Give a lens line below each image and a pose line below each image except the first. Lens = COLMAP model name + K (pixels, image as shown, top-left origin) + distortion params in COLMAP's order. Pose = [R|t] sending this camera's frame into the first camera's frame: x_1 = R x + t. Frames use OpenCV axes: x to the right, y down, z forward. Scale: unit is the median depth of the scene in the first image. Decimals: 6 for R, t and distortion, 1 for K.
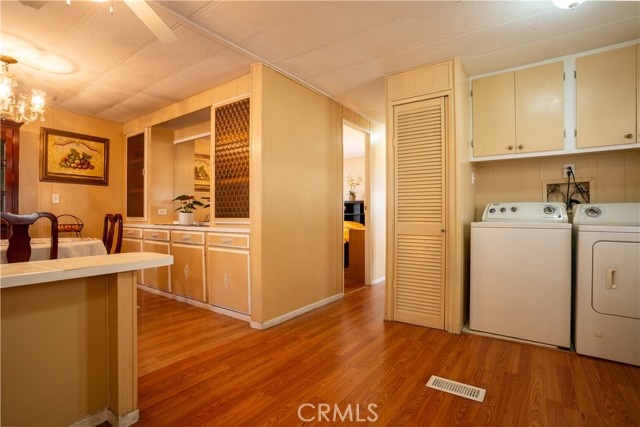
lens RADIAL K [[314.2, 0, 320.4], [0, 314.2, 210.5], [0, 0, 1]] dist [-0.071842, 0.032516]
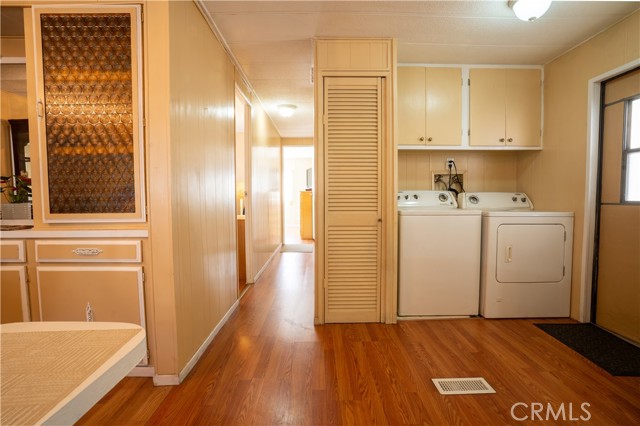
lens RADIAL K [[314.2, 0, 320.4], [0, 314.2, 210.0], [0, 0, 1]] dist [-0.071842, 0.032516]
pose [[0.819728, -0.027525, 0.572091, -0.297157], [-0.001511, 0.998737, 0.050218, -0.013627], [-0.572750, -0.042029, 0.818652, 0.315999]]
